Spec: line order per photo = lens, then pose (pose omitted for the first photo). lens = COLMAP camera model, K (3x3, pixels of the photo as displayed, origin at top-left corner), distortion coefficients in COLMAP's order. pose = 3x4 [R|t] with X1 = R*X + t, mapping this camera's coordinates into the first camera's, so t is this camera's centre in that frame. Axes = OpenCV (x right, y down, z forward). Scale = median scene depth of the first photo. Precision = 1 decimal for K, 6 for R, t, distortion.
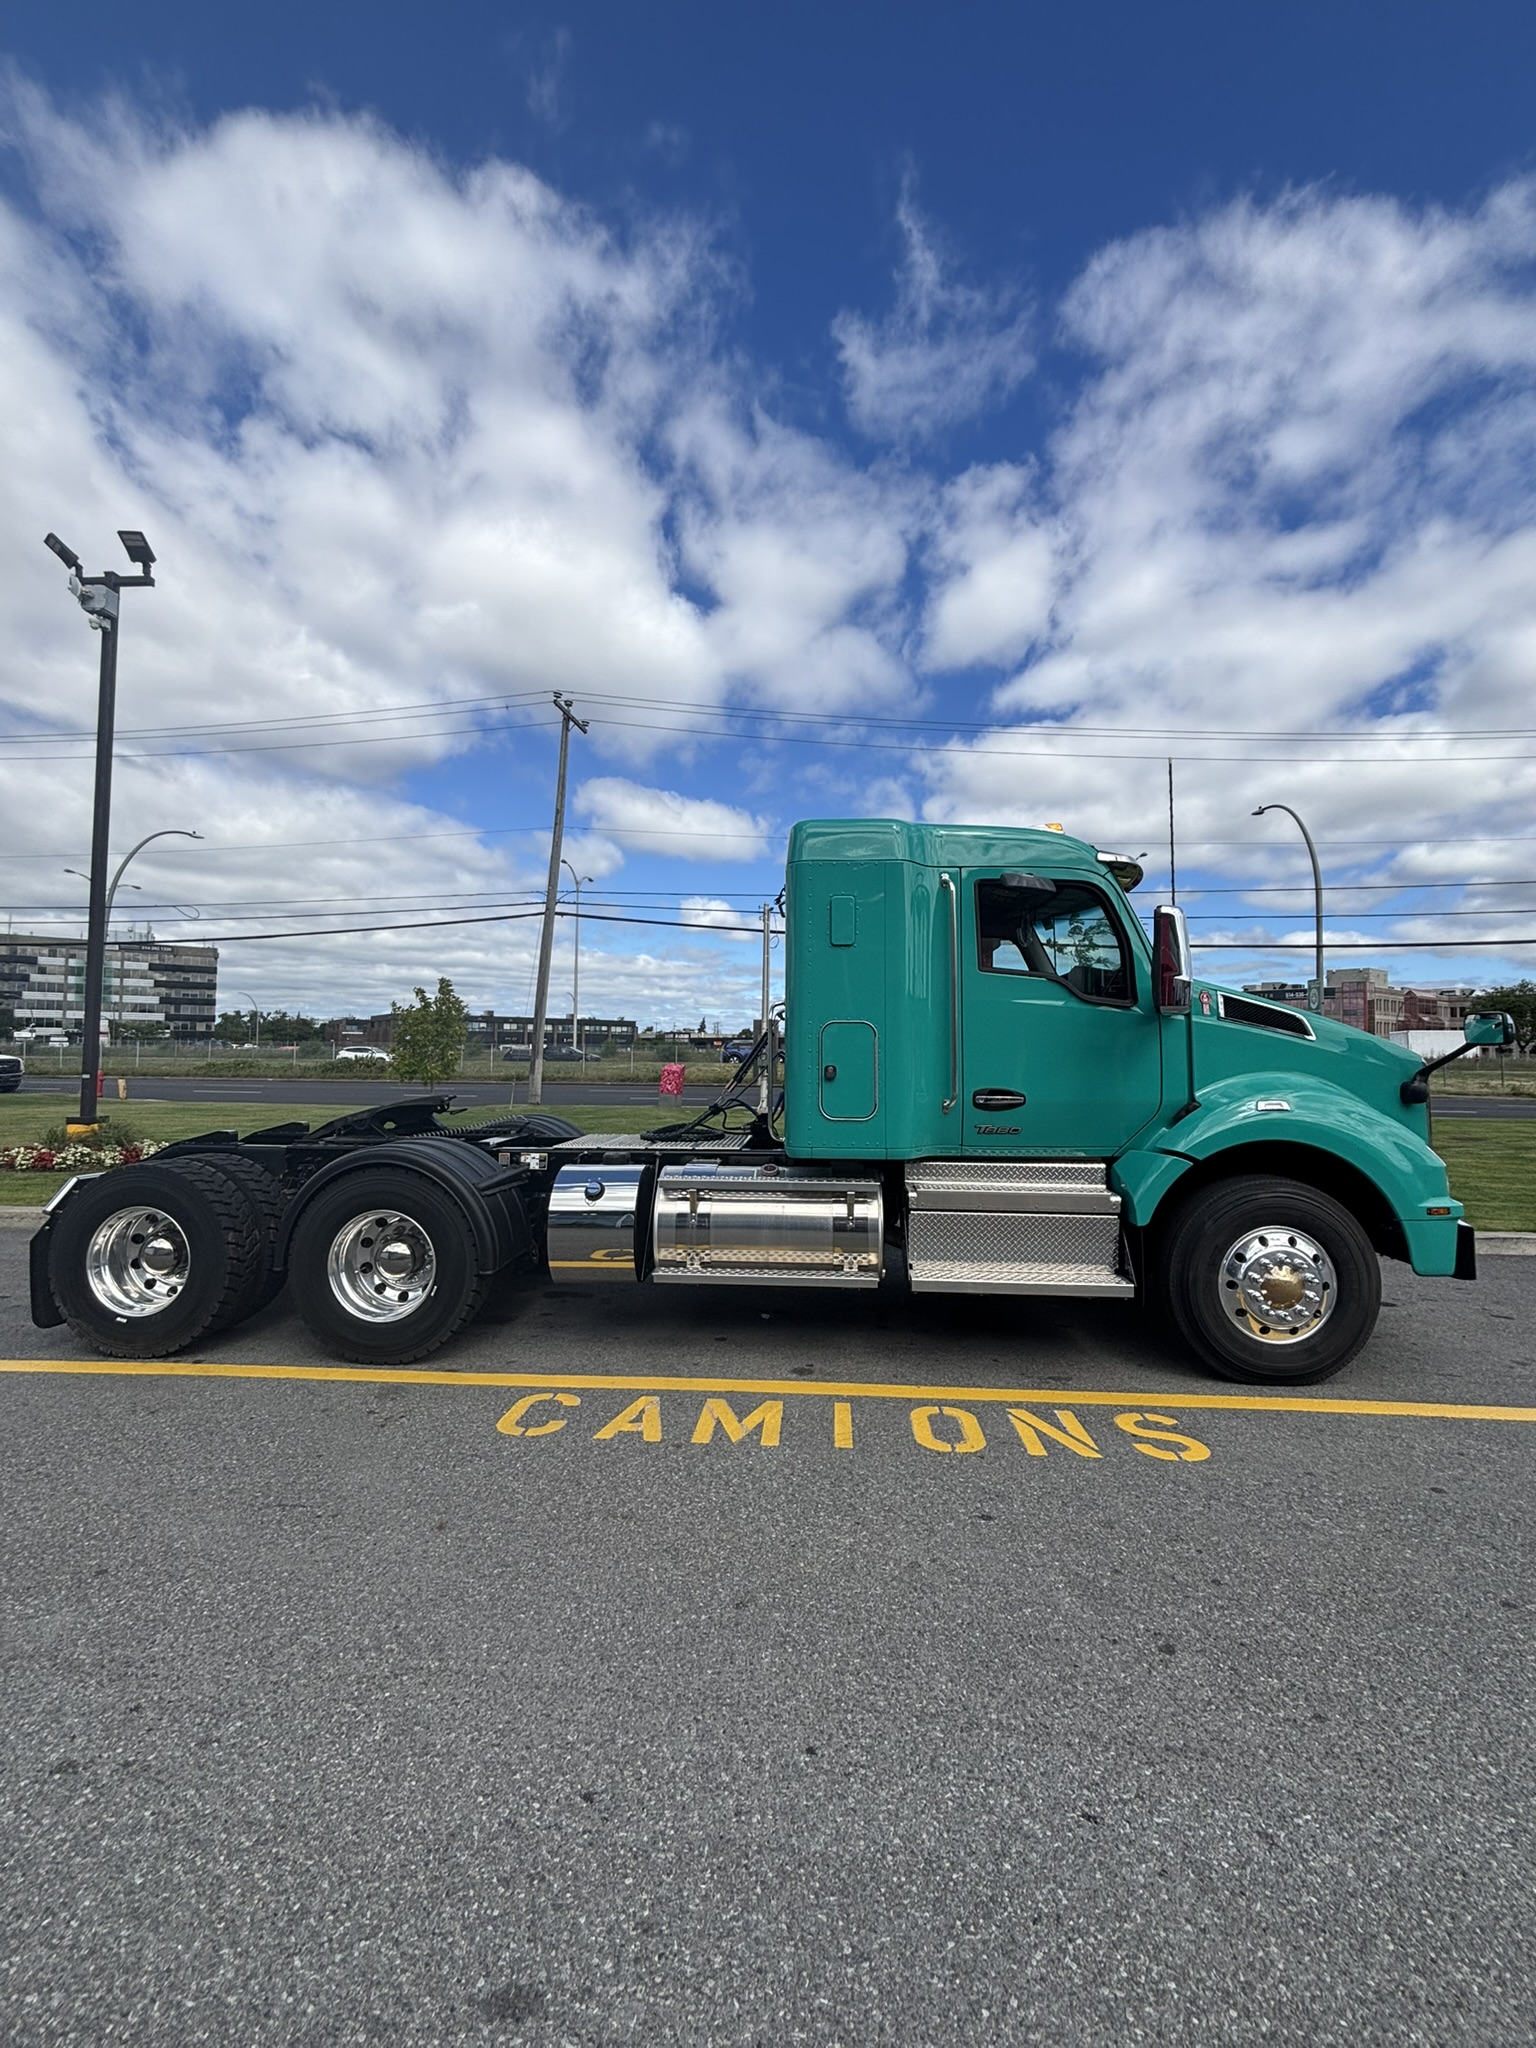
lens RADIAL K [[824.4, 0, 766.5], [0, 824.4, 992.6], [0, 0, 1]] dist [0.018267, 0.000236]
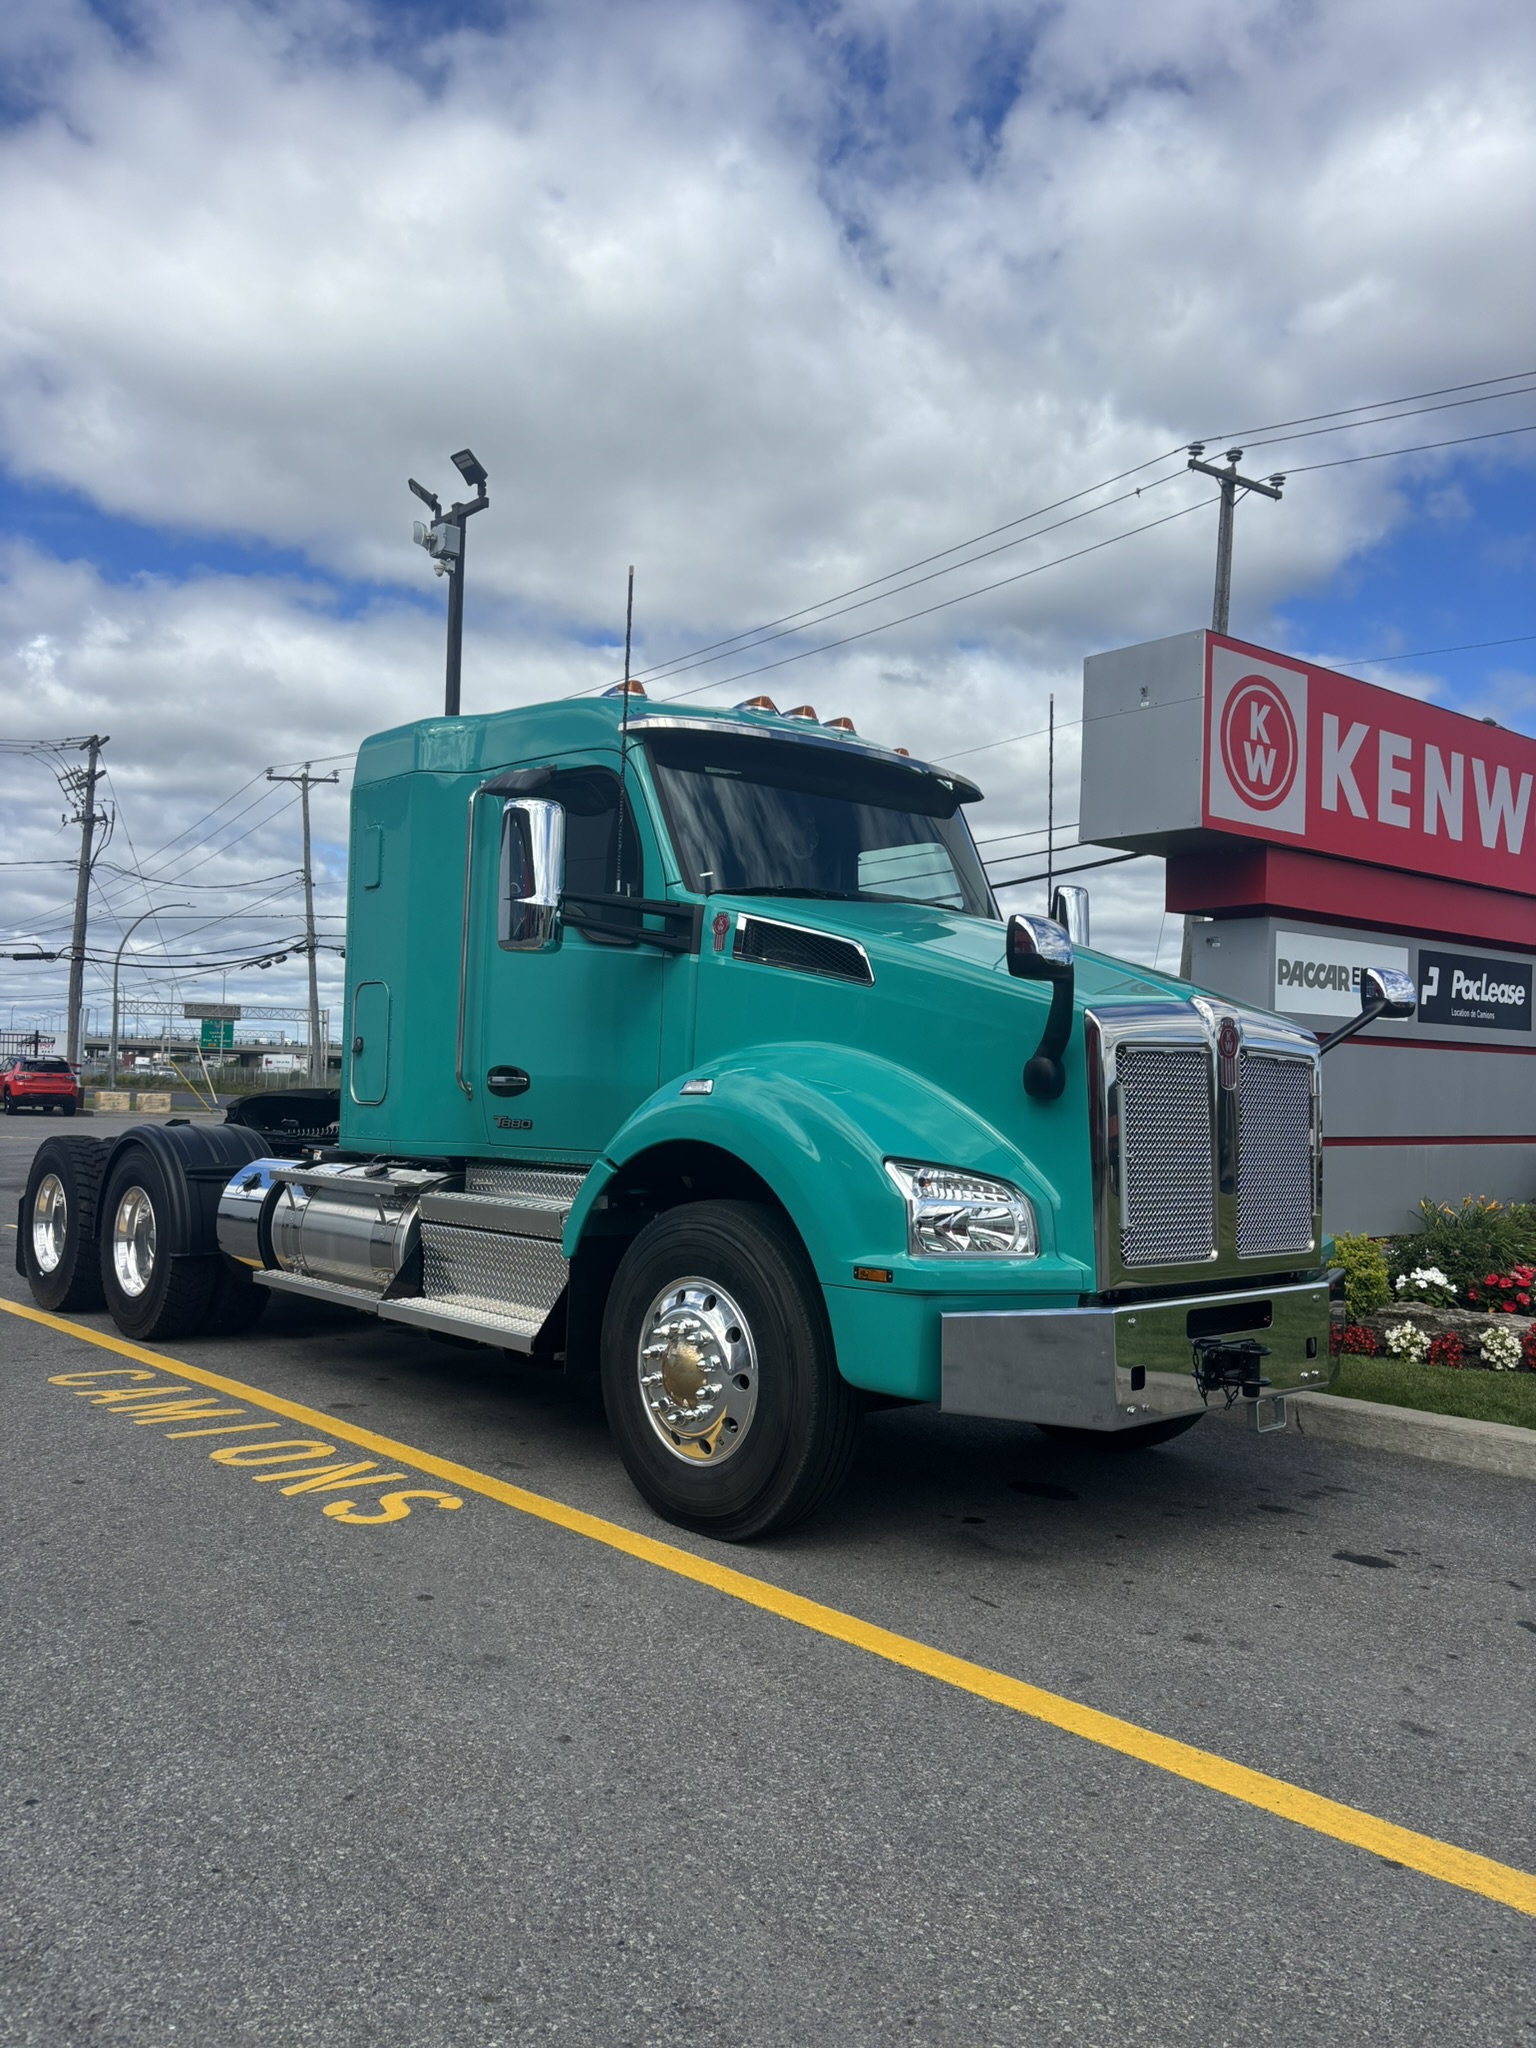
lens RADIAL K [[1548.1, 0, 768.0], [0, 1548.1, 1024.0], [0, 0, 1]] dist [-0.023116, -0.001871]
pose [[0.704110, -0.015153, -0.709929, 0.566698], [0.027354, 0.999609, 0.005793, 0.034765], [0.709564, -0.023498, 0.704249, 0.093048]]
